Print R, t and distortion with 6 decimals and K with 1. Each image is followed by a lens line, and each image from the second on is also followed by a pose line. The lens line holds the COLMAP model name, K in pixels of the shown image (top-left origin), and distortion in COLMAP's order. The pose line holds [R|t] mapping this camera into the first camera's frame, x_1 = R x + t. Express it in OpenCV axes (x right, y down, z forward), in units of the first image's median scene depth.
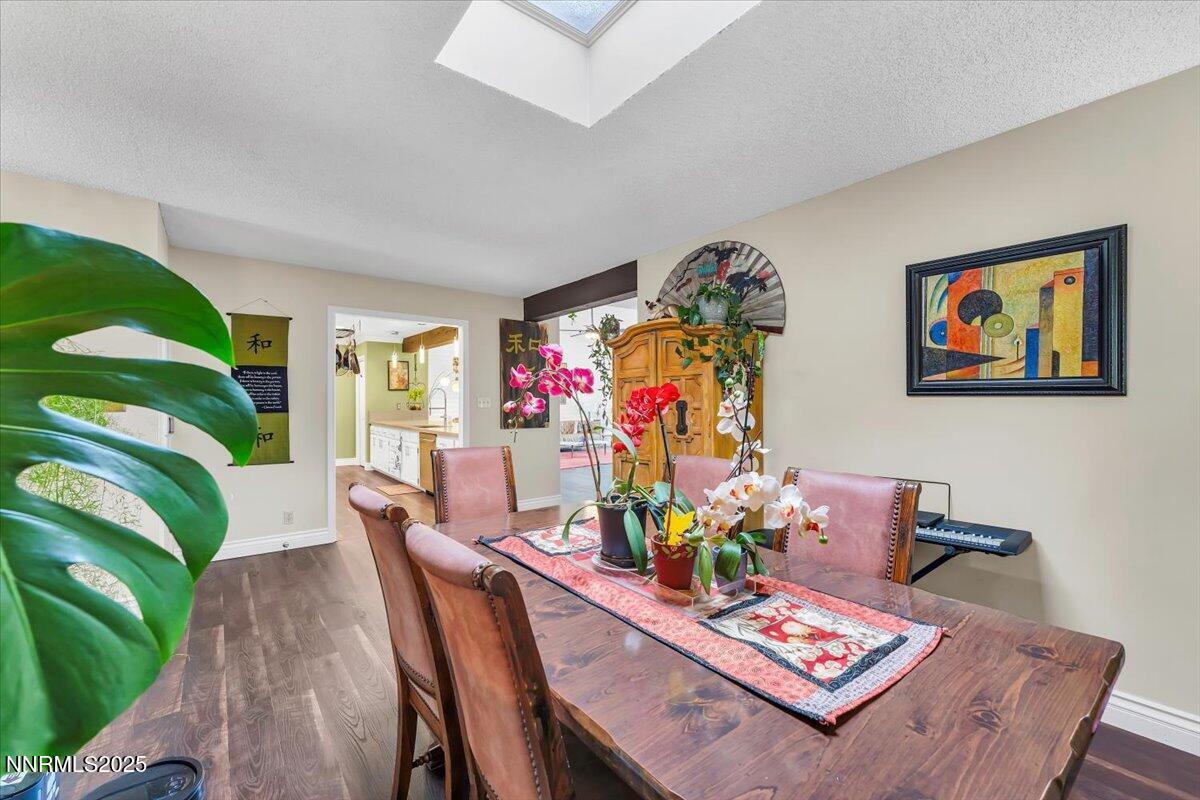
lens RADIAL K [[487.4, 0, 598.9], [0, 487.4, 397.7], [0, 0, 1]] dist [-0.000194, 0.000048]
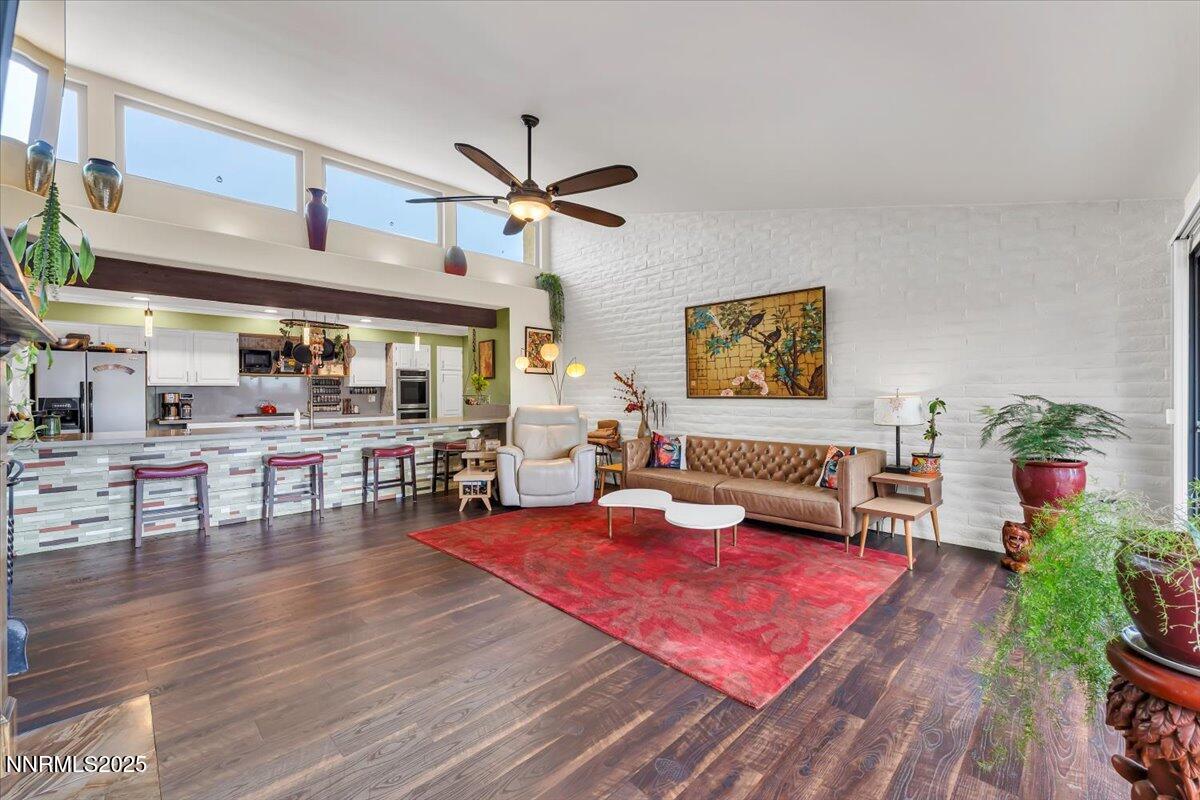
lens RADIAL K [[487.4, 0, 598.9], [0, 487.4, 397.7], [0, 0, 1]] dist [-0.000194, 0.000048]
pose [[0.121244, 0.012048, -0.992550, 1.002700], [0.008659, 0.999875, 0.013195, 0.017280], [0.992585, -0.010194, 0.121124, 2.881626]]
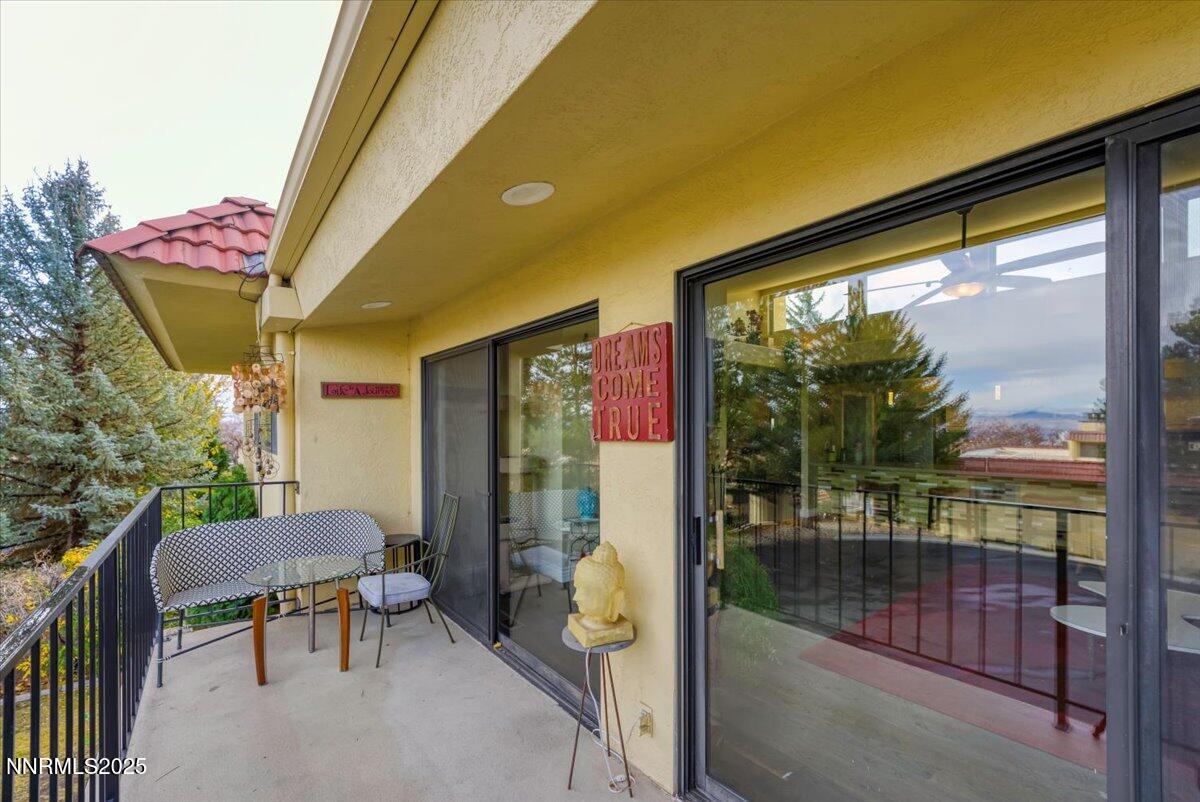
lens RADIAL K [[508.6, 0, 593.2], [0, 508.6, 433.2], [0, 0, 1]] dist [0.001142, 0.000629]
pose [[-0.999954, 0.003550, 0.008912, 0.815990], [0.003548, 0.999994, -0.000347, -0.020578], [-0.008913, -0.000315, -0.999960, 4.113850]]
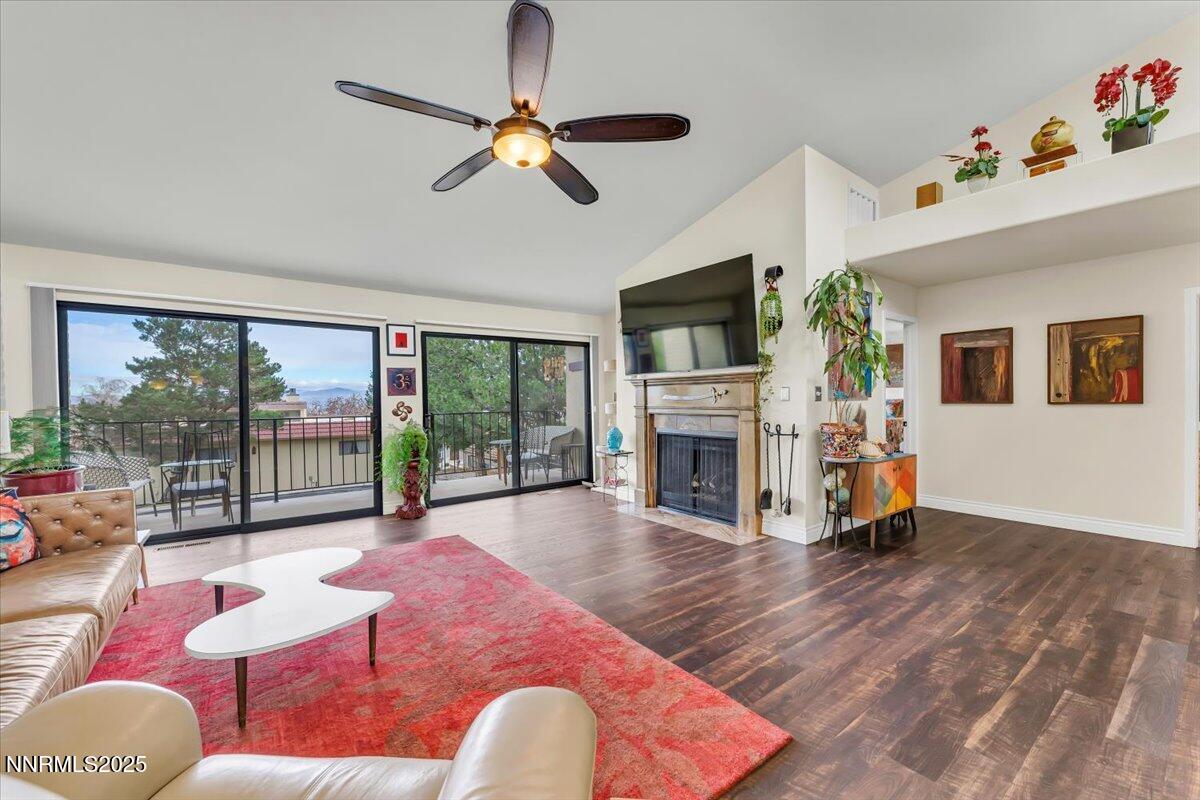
lens RADIAL K [[482.5, 0, 597.6], [0, 482.5, 407.3], [0, 0, 1]] dist [0.000872, 0.000012]
pose [[0.016217, -0.016984, 0.999724, -0.799896], [0.005121, 0.999844, 0.016903, 0.022186], [-0.999855, 0.004846, 0.016302, 2.737866]]
